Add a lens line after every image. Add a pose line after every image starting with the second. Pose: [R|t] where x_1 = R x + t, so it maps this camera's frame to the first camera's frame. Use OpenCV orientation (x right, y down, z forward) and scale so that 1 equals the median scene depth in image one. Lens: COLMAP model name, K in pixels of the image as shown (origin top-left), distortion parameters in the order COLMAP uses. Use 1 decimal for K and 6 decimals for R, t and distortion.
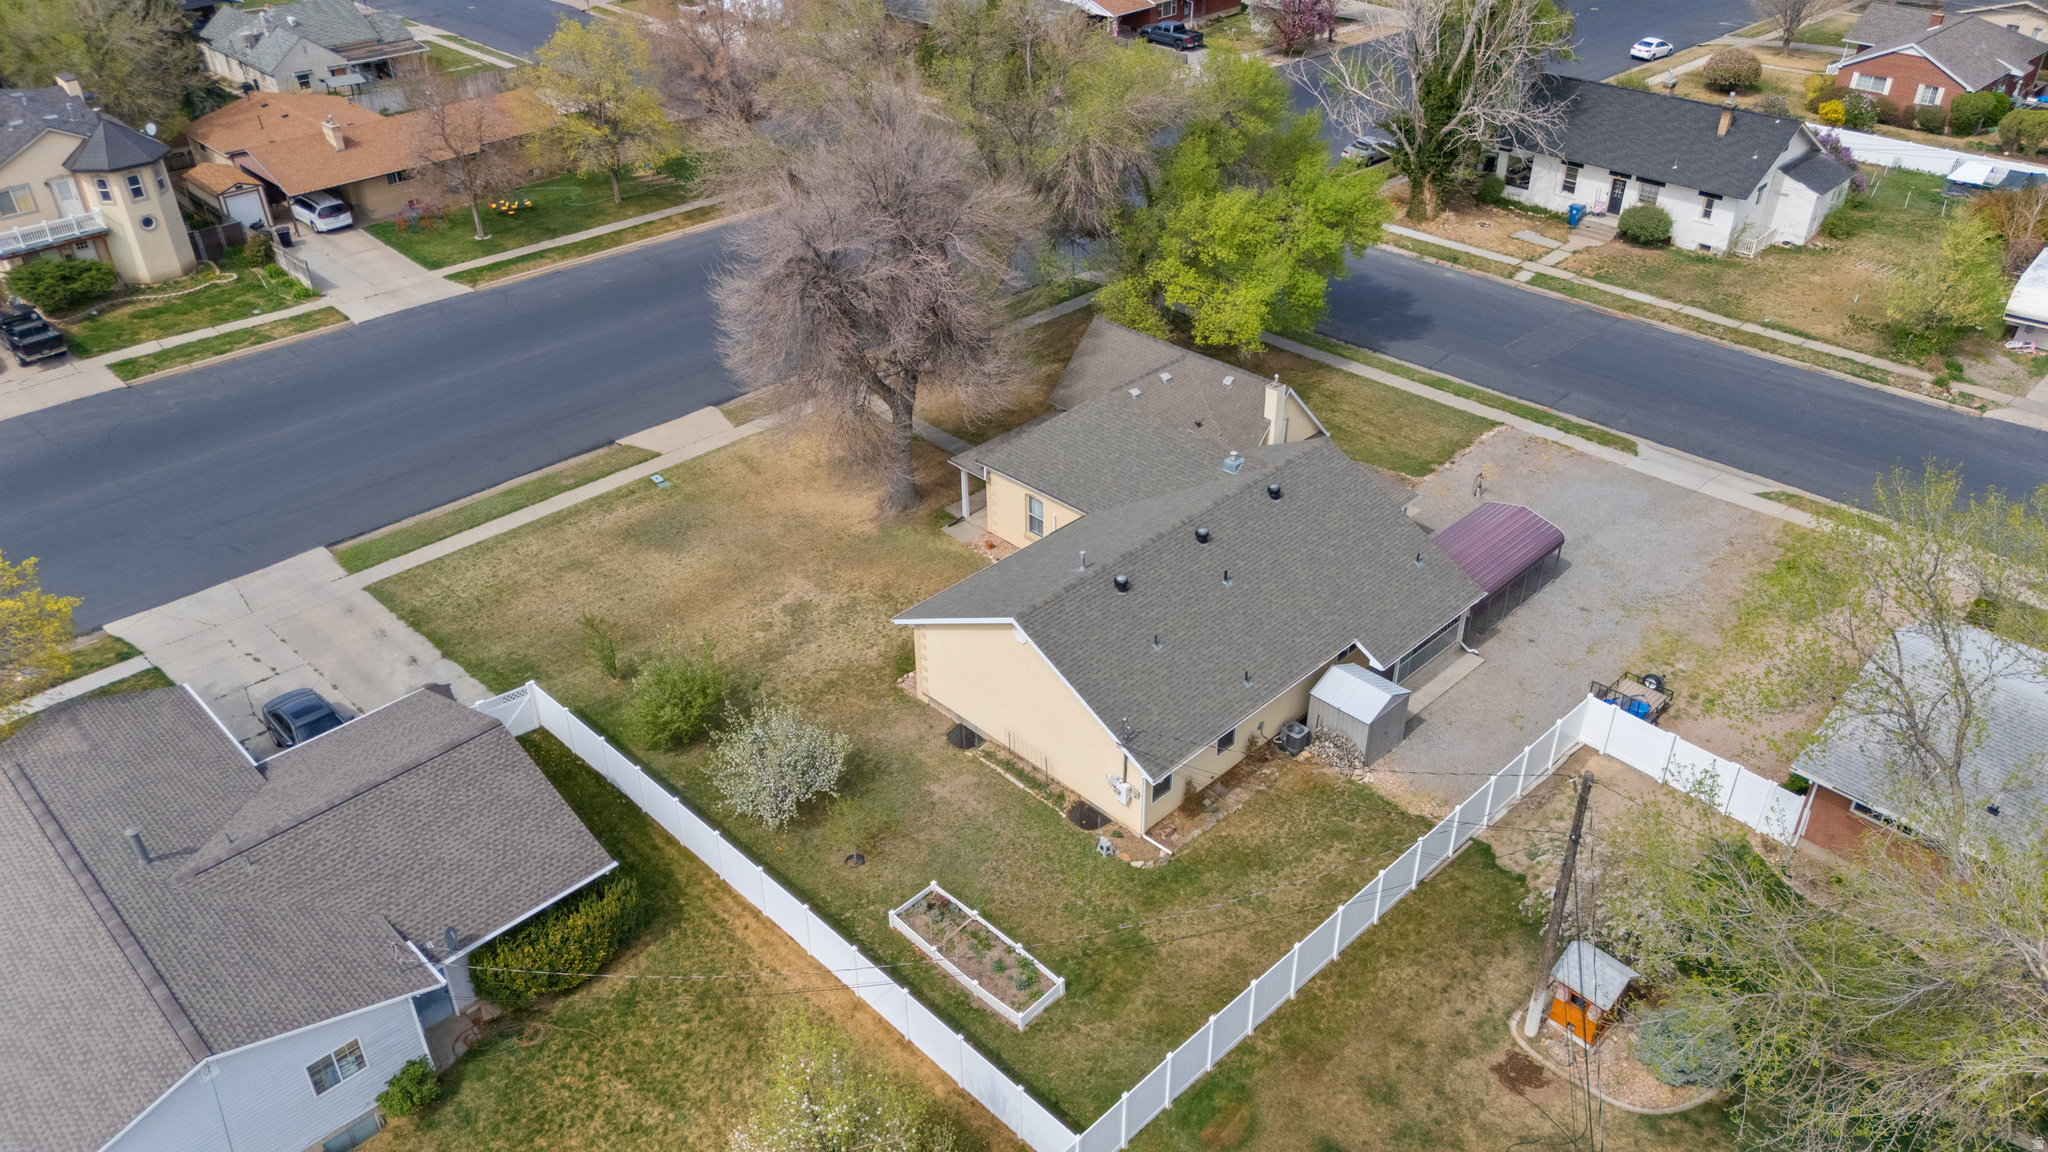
lens RADIAL K [[1513.5, 0, 1029.1], [0, 1513.5, 571.8], [0, 0, 1]] dist [0.041471, -0.016070]
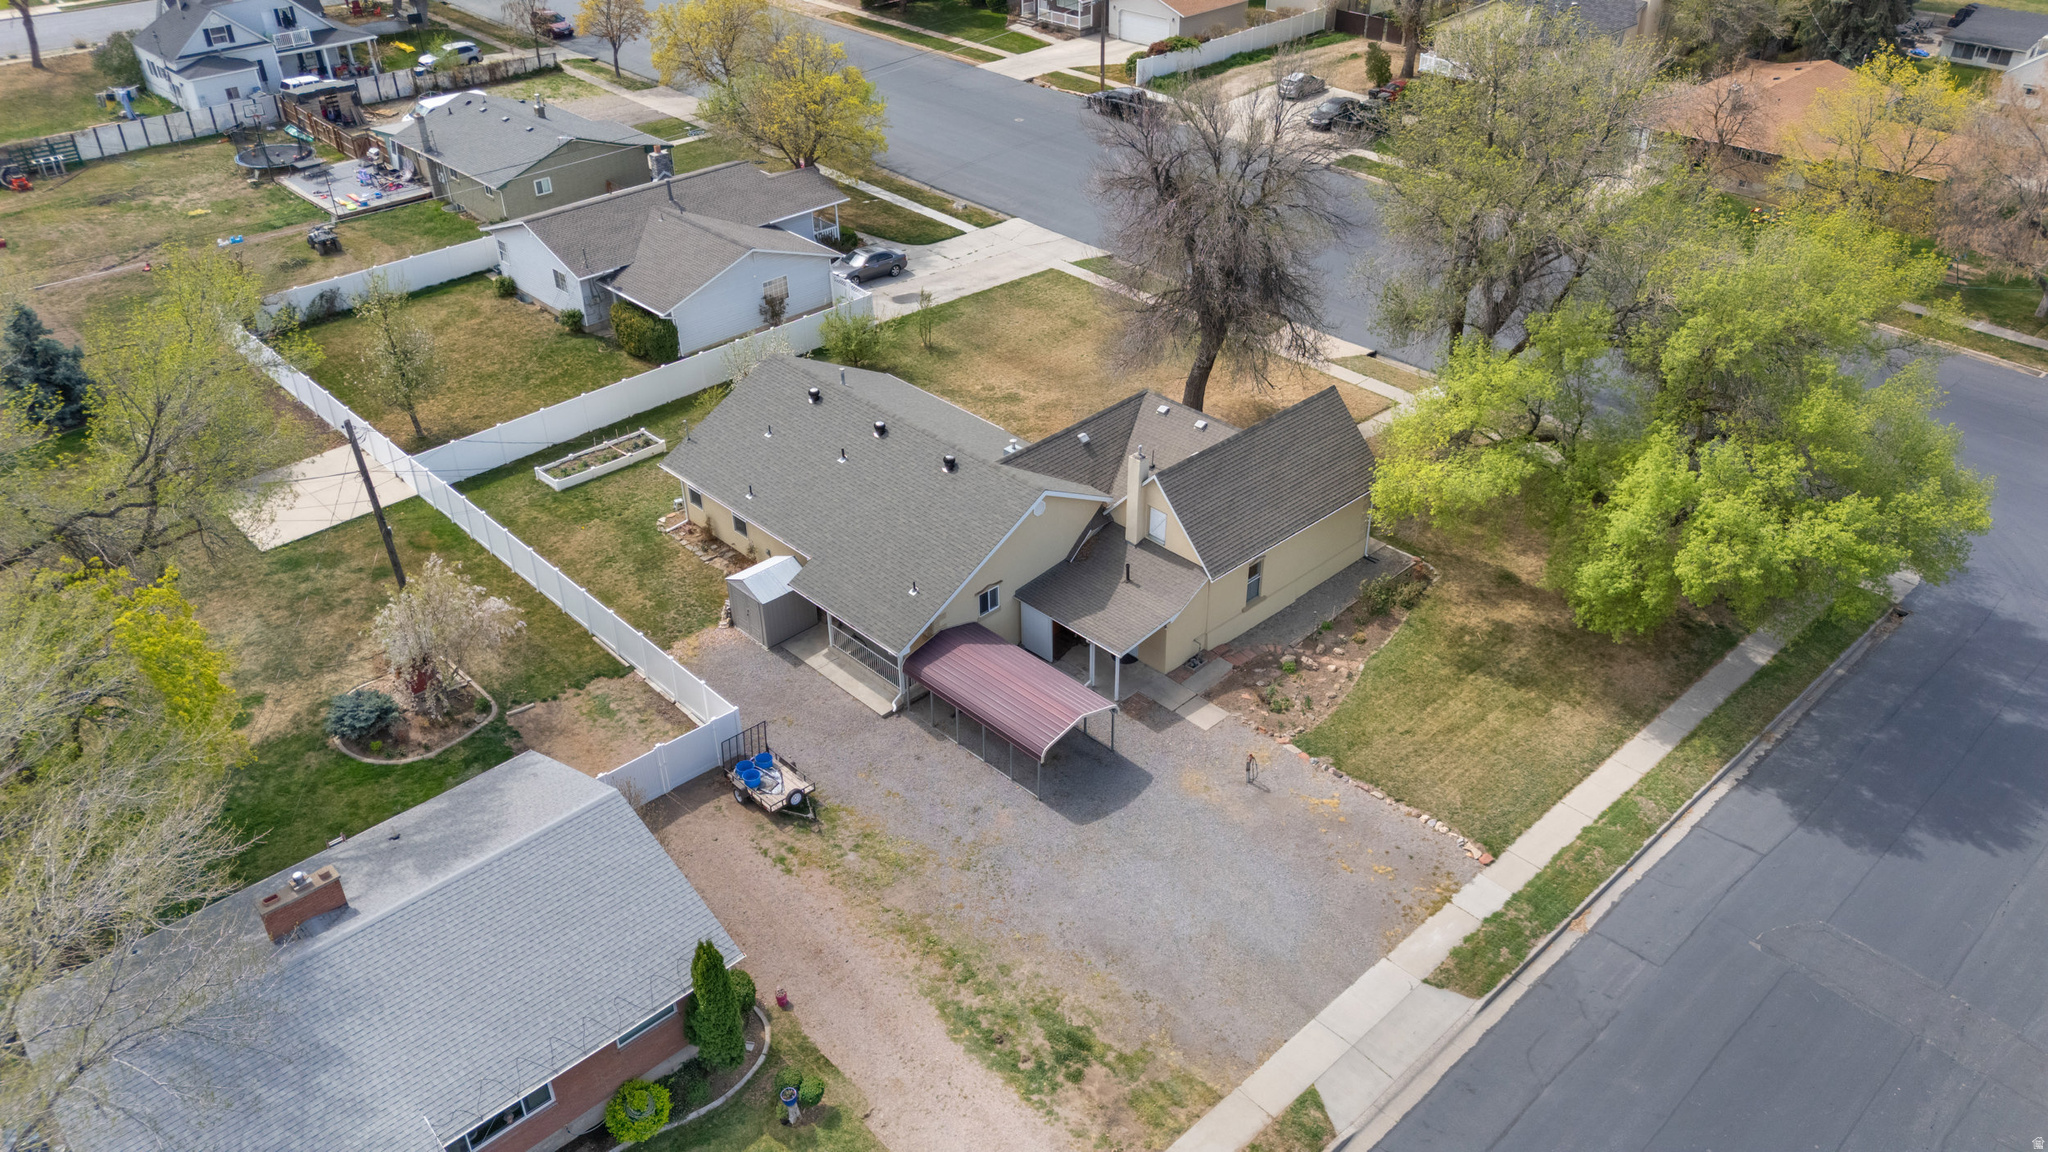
lens RADIAL K [[1513.5, 0, 1017.3], [0, 1513.5, 564.1], [0, 0, 1]] dist [0.041471, -0.016070]
pose [[-0.020356, 0.546172, -0.837425, 0.806576], [-0.532825, 0.702813, 0.471329, -0.391388], [0.845981, 0.455795, 0.276708, 0.585614]]
